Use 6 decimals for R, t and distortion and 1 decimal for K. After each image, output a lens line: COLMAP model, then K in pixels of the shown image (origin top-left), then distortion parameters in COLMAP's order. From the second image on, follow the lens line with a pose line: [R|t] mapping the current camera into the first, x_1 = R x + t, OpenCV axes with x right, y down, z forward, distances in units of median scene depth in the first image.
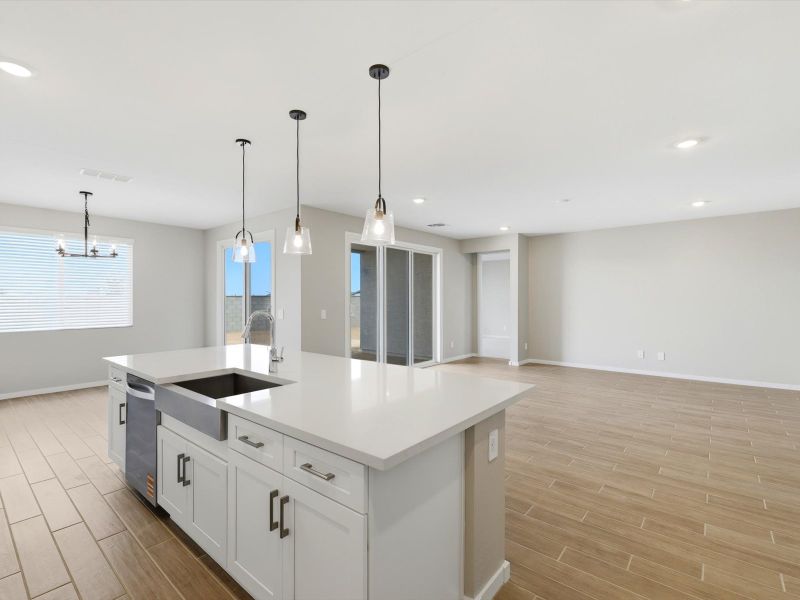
lens RADIAL K [[379.8, 0, 400.0], [0, 379.8, 300.0], [0, 0, 1]] dist [0.021278, -0.000146]
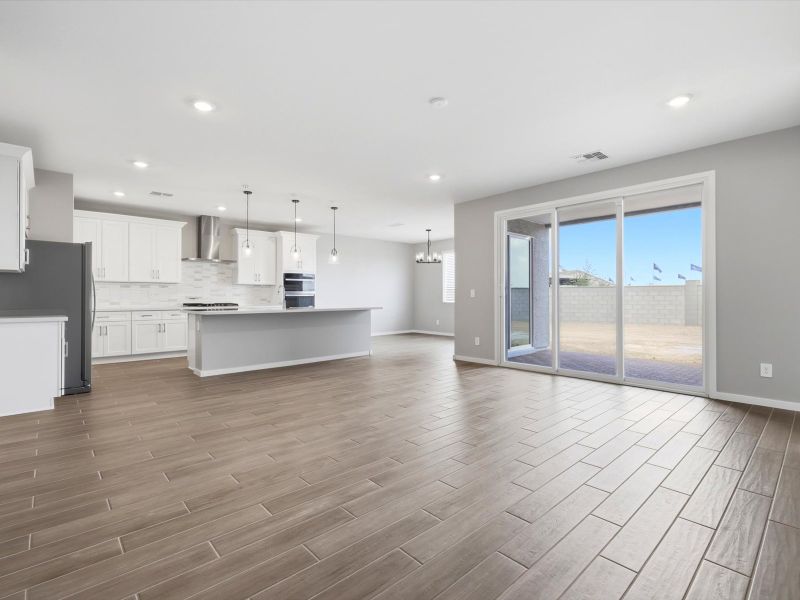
lens RADIAL K [[379.8, 0, 400.0], [0, 379.8, 300.0], [0, 0, 1]] dist [0.021278, -0.000146]
pose [[-0.129708, 0.011904, -0.991481, 1.298164], [0.003195, 0.999928, 0.011588, 0.058677], [0.991547, -0.001664, -0.129737, 1.279550]]
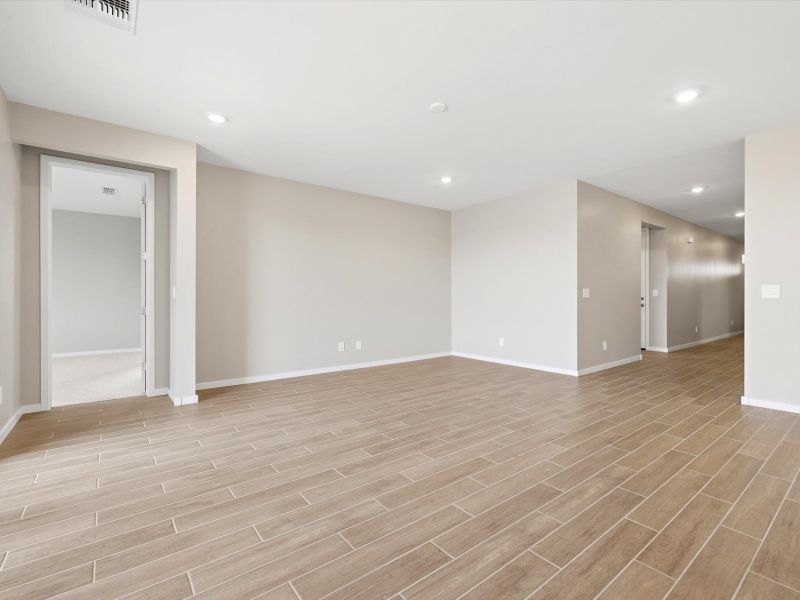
lens RADIAL K [[379.8, 0, 400.0], [0, 379.8, 300.0], [0, 0, 1]] dist [0.021278, -0.000146]
pose [[0.212500, 0.001062, 0.977161, -0.255652], [-0.002832, 0.999996, -0.000471, 0.067113], [-0.977157, -0.002667, 0.212502, 1.170689]]
